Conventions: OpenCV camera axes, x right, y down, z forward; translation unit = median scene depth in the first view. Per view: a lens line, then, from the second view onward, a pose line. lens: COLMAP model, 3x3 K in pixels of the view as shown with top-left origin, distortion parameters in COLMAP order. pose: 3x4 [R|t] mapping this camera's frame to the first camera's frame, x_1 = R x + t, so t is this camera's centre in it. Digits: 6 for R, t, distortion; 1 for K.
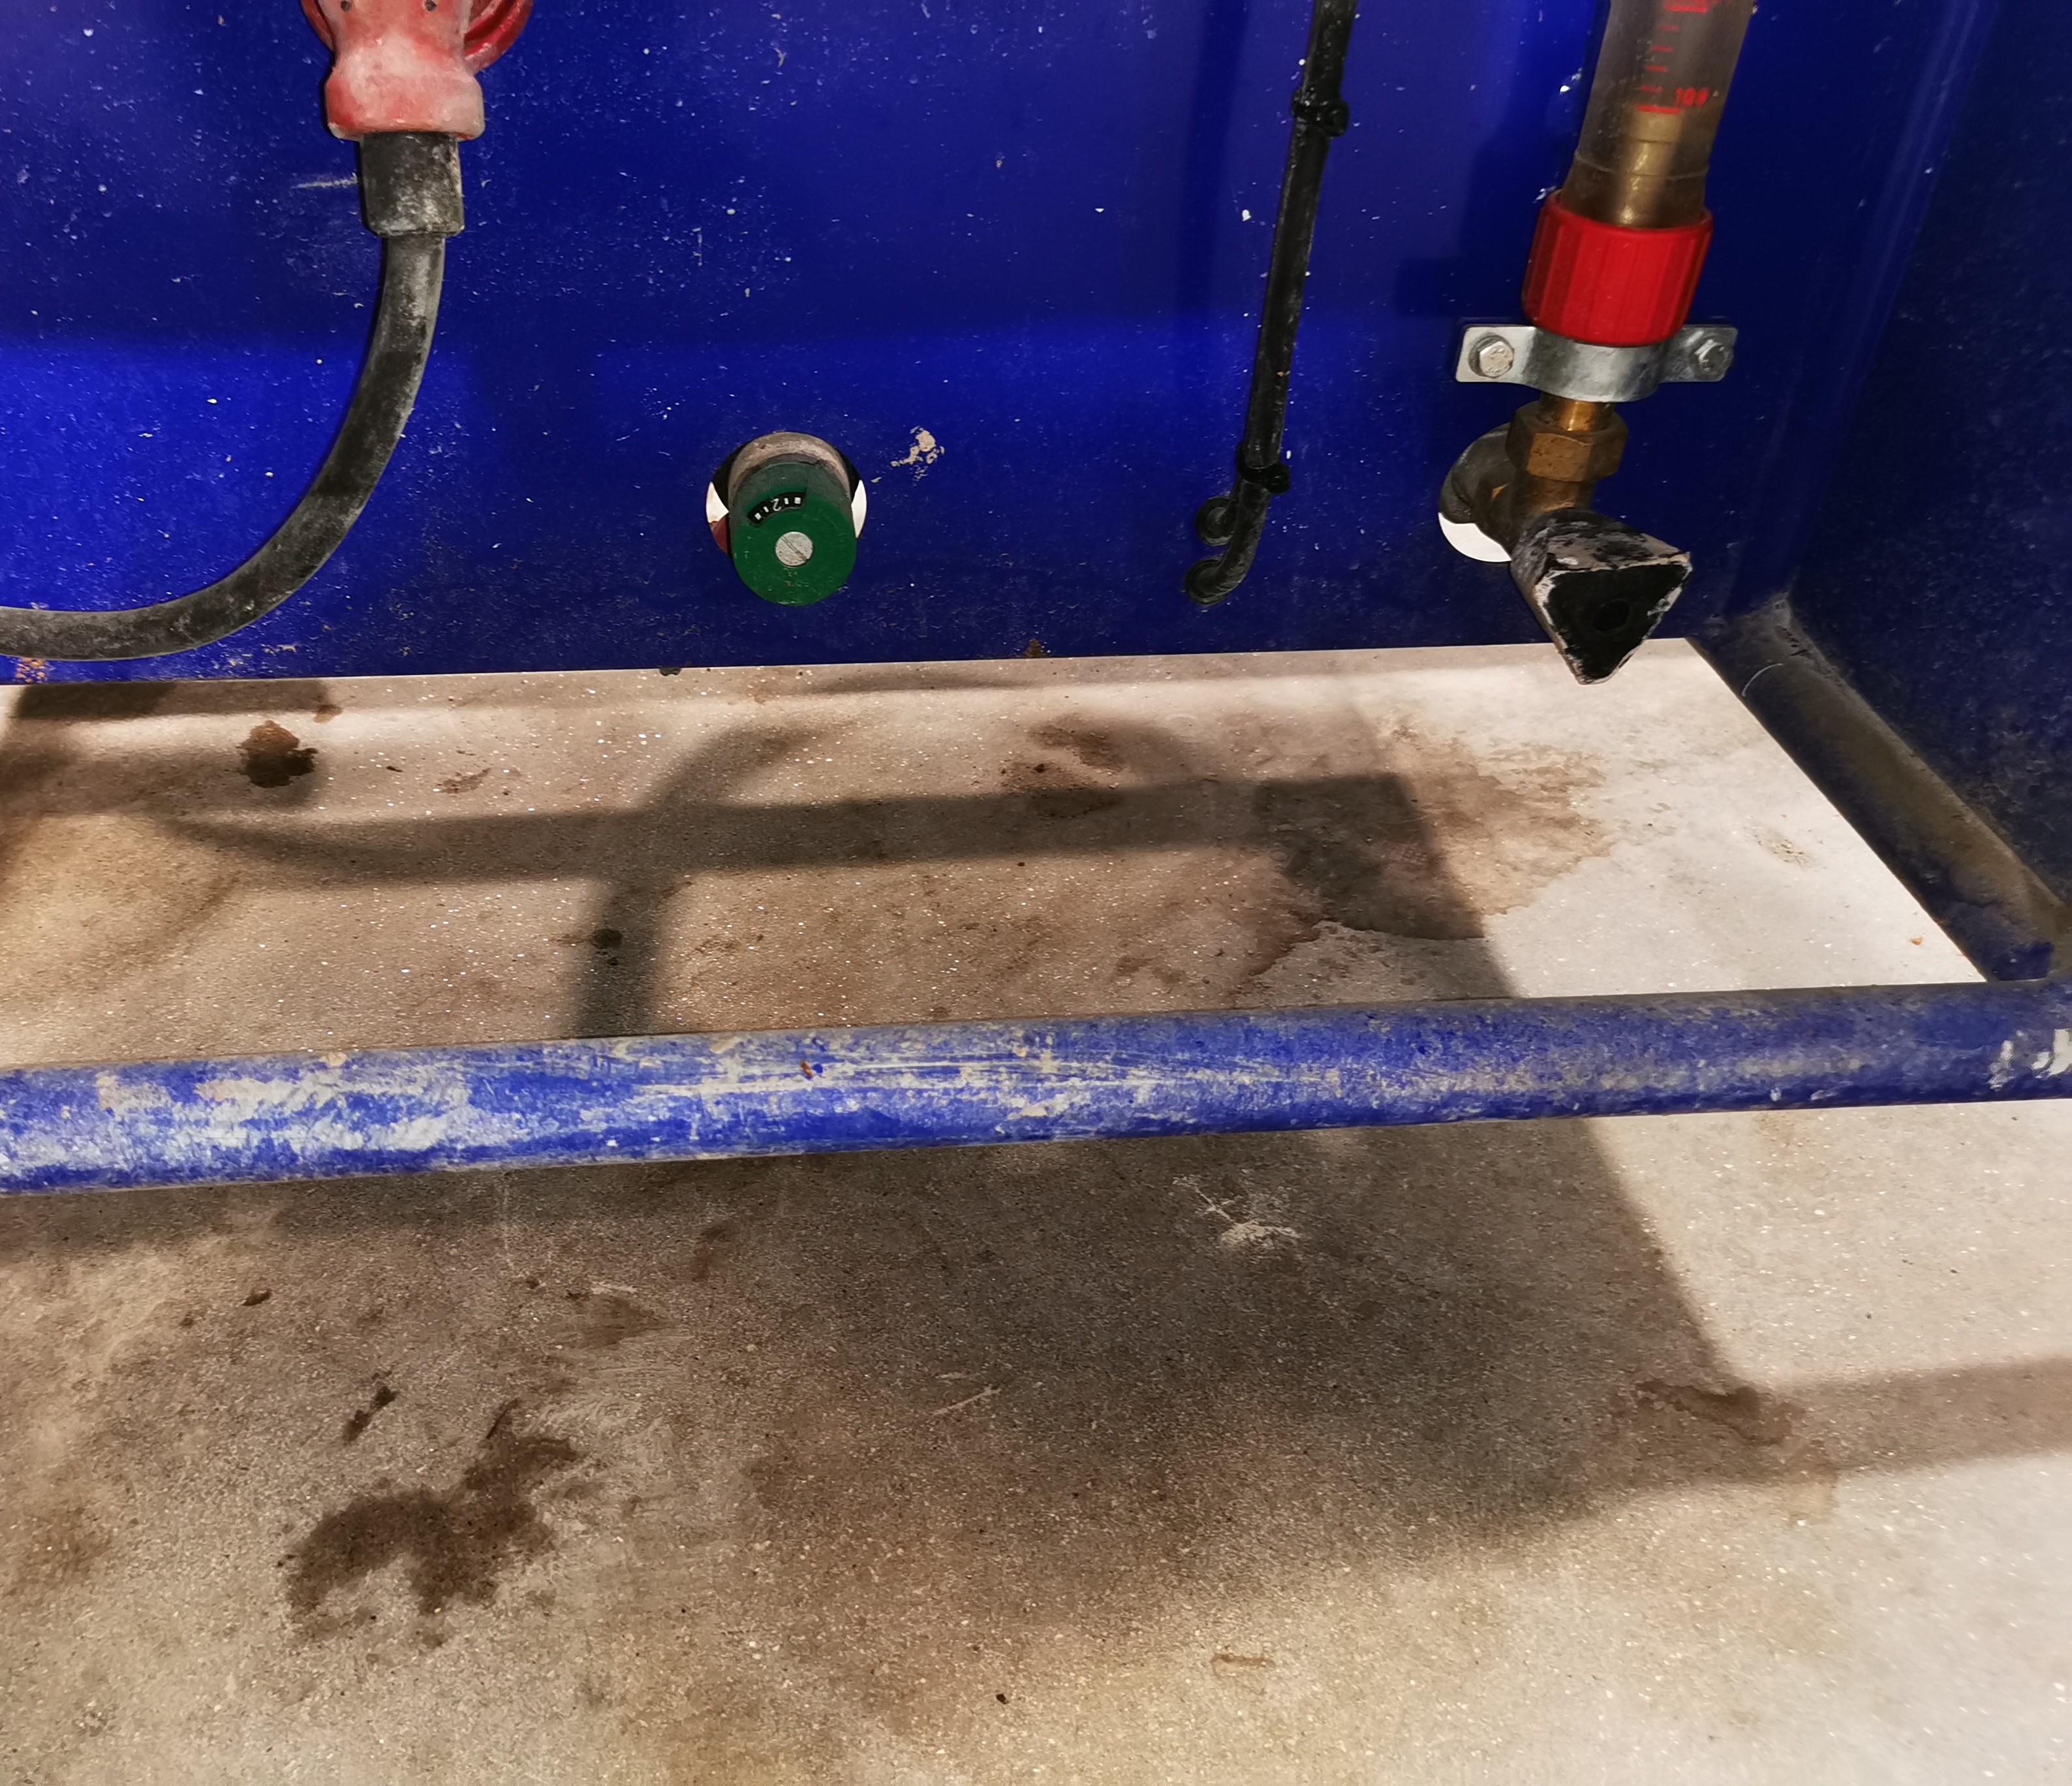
lens RADIAL K [[1872.2, 0, 890.4], [0, 1872.2, 854.0], [0, 0, 1]] dist [0.020420, 0.007316]
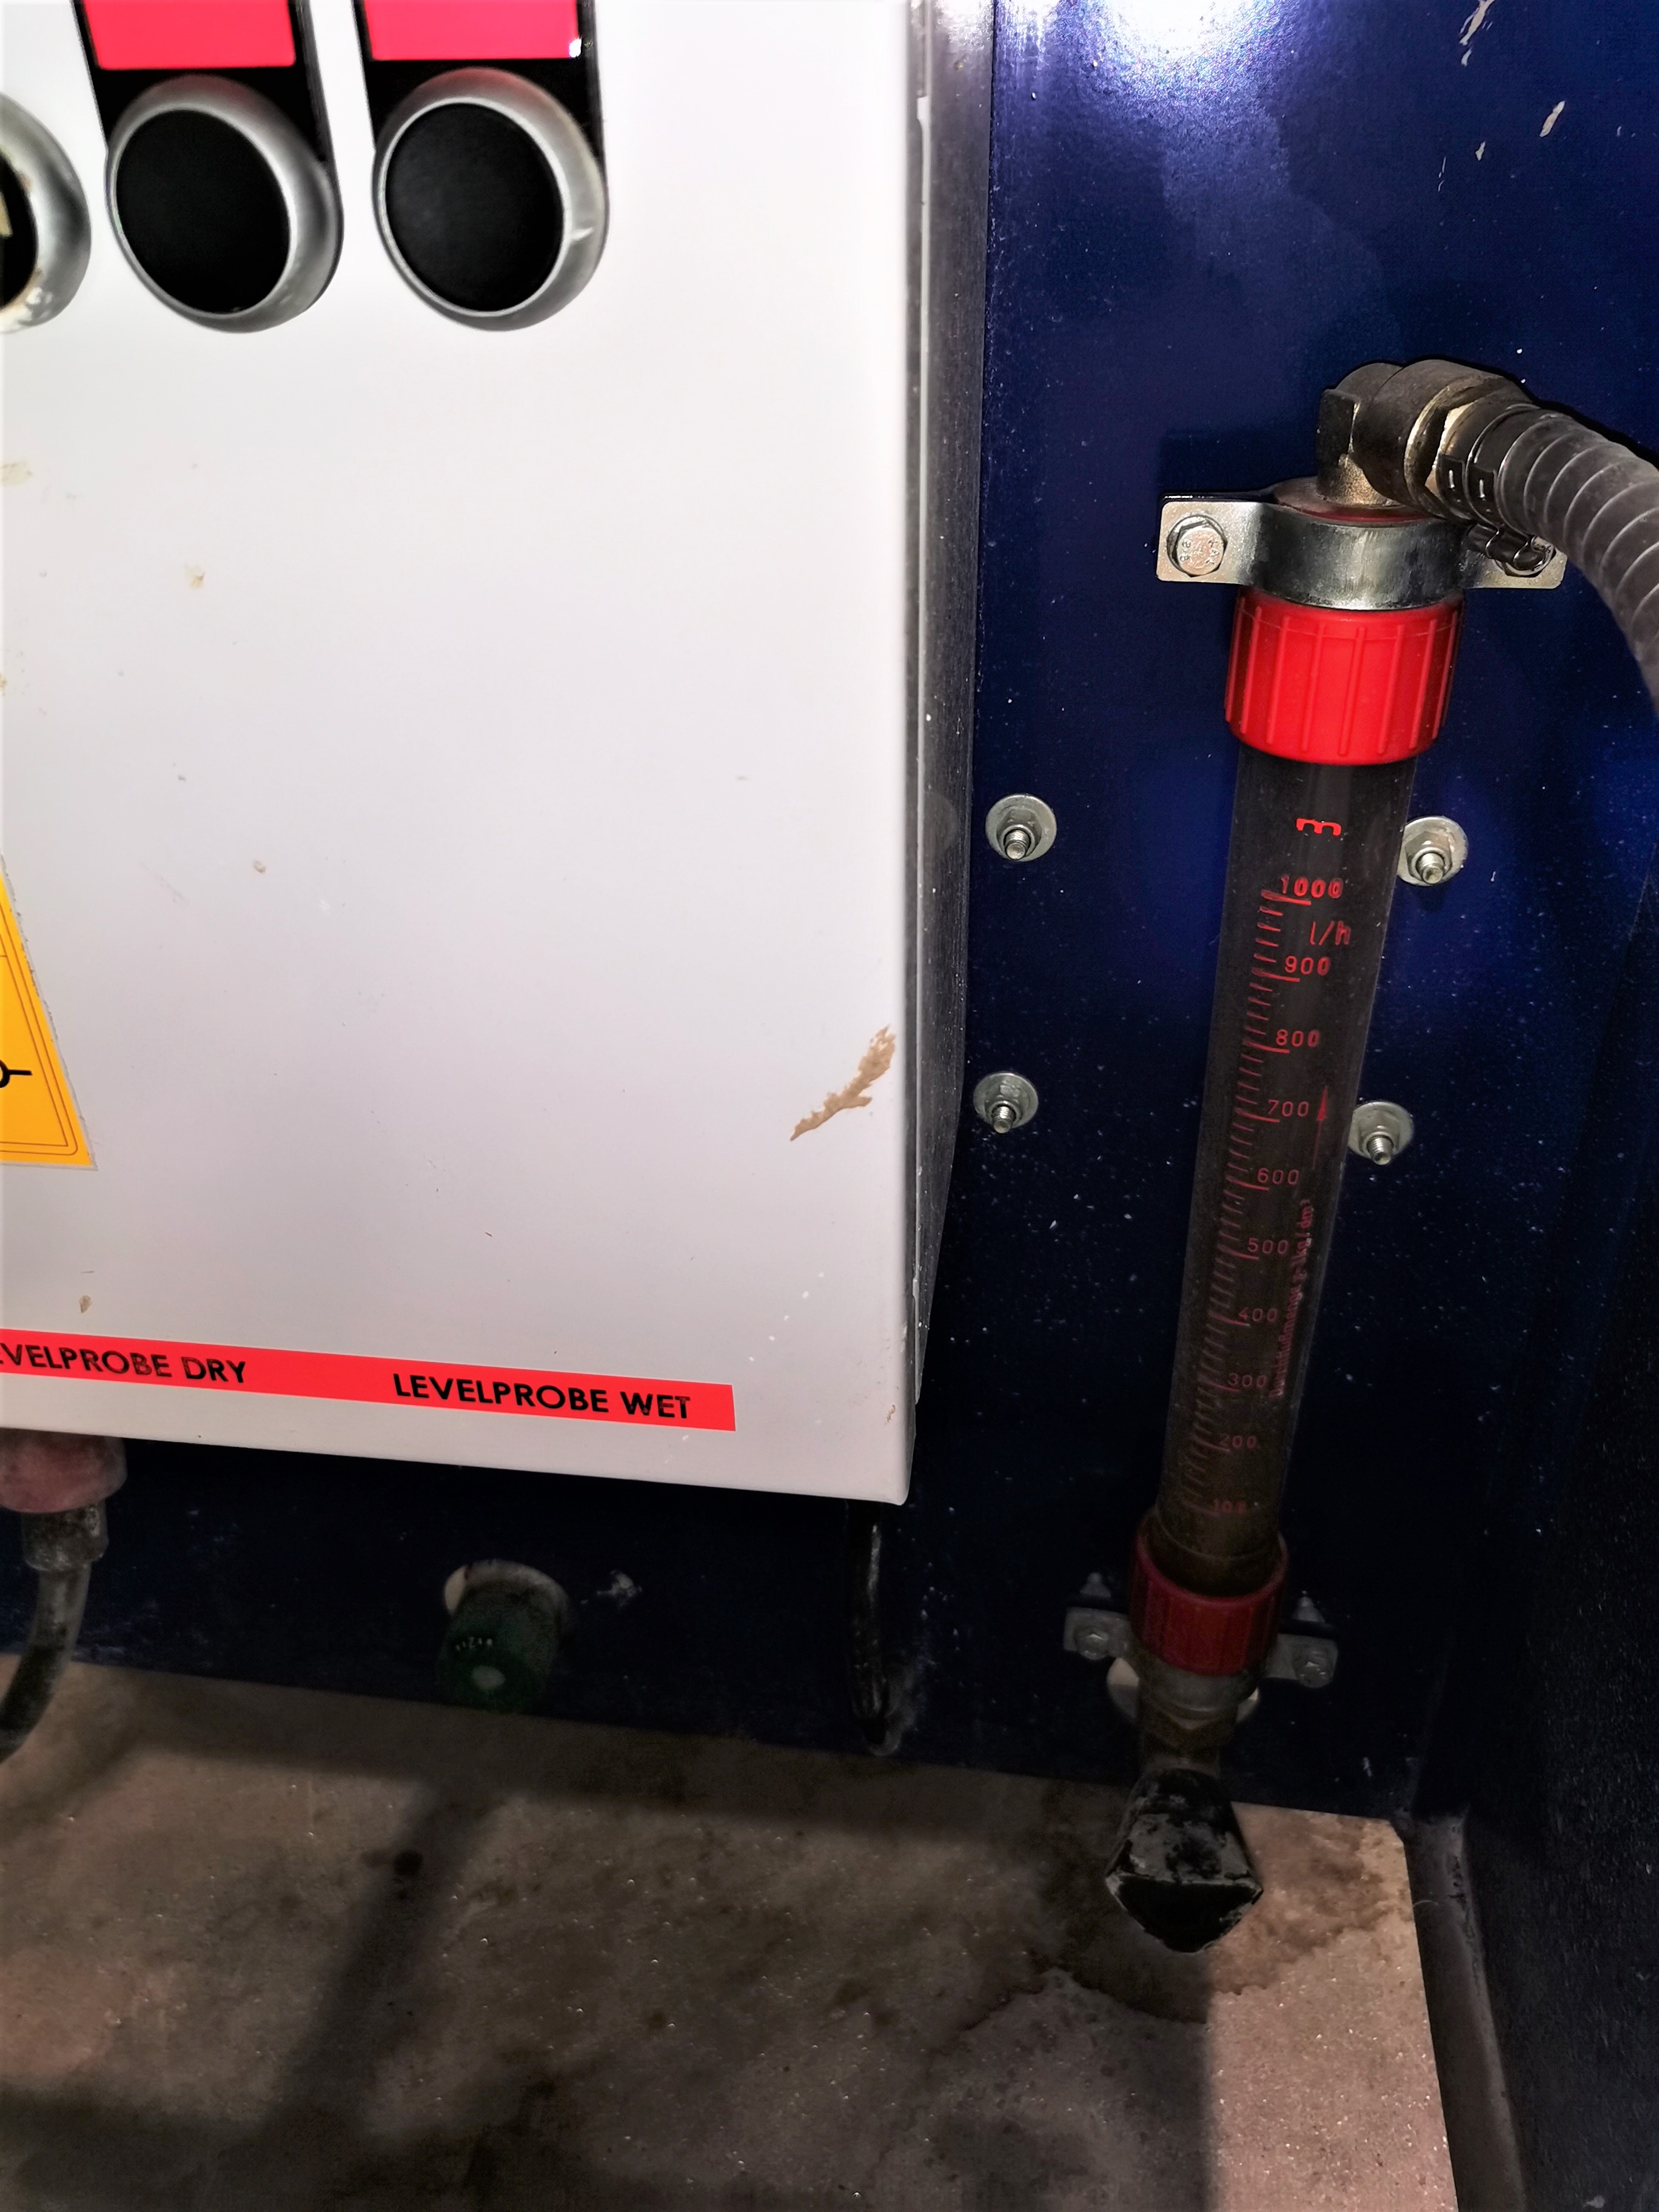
lens RADIAL K [[1758.0, 0, 822.4], [0, 1758.0, 1059.3], [0, 0, 1]] dist [0.017431, -0.018911]
pose [[0.971049, 0.093363, -0.219880, 0.283323], [-0.109538, 0.992014, -0.062527, -0.402350], [0.212287, 0.084802, 0.973521, -0.022302]]
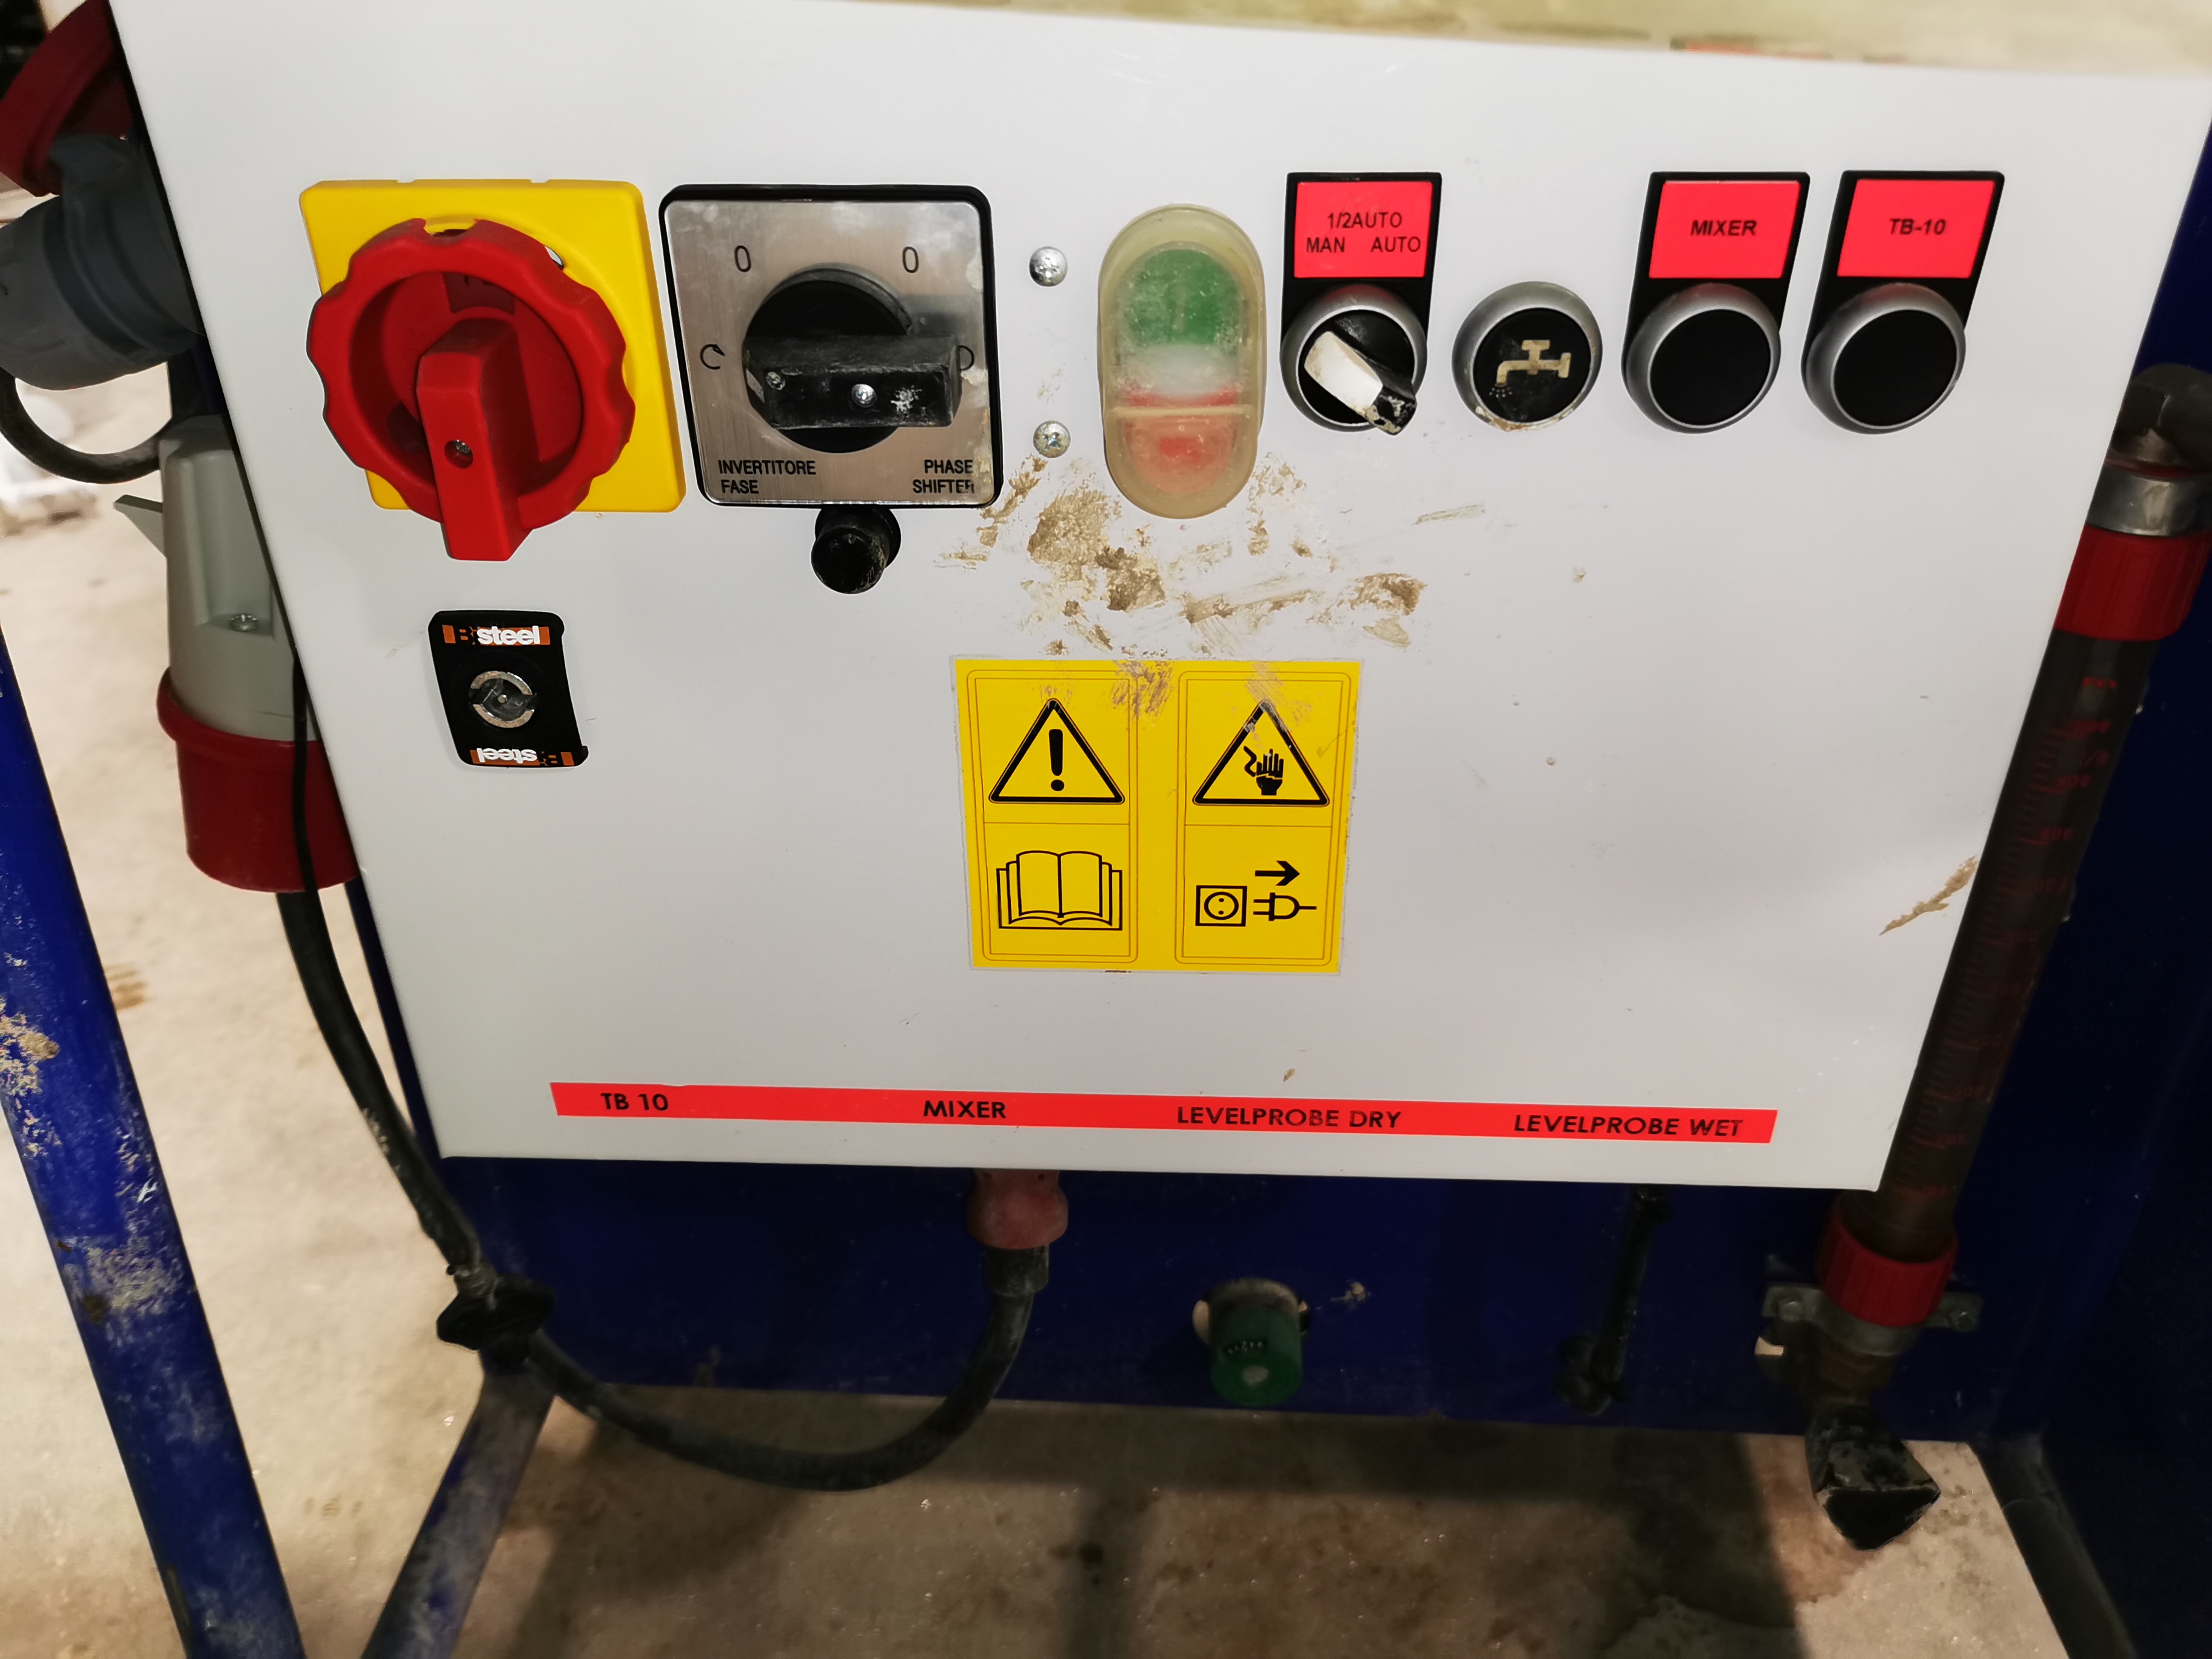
lens RADIAL K [[1758.0, 0, 1105.8], [0, 1758.0, 787.4], [0, 0, 1]] dist [0.017431, -0.018911]
pose [[0.990430, 0.056527, -0.125907, -0.018417], [-0.066939, 0.994540, -0.080058, -0.392194], [0.120694, 0.087720, 0.988806, -0.258026]]
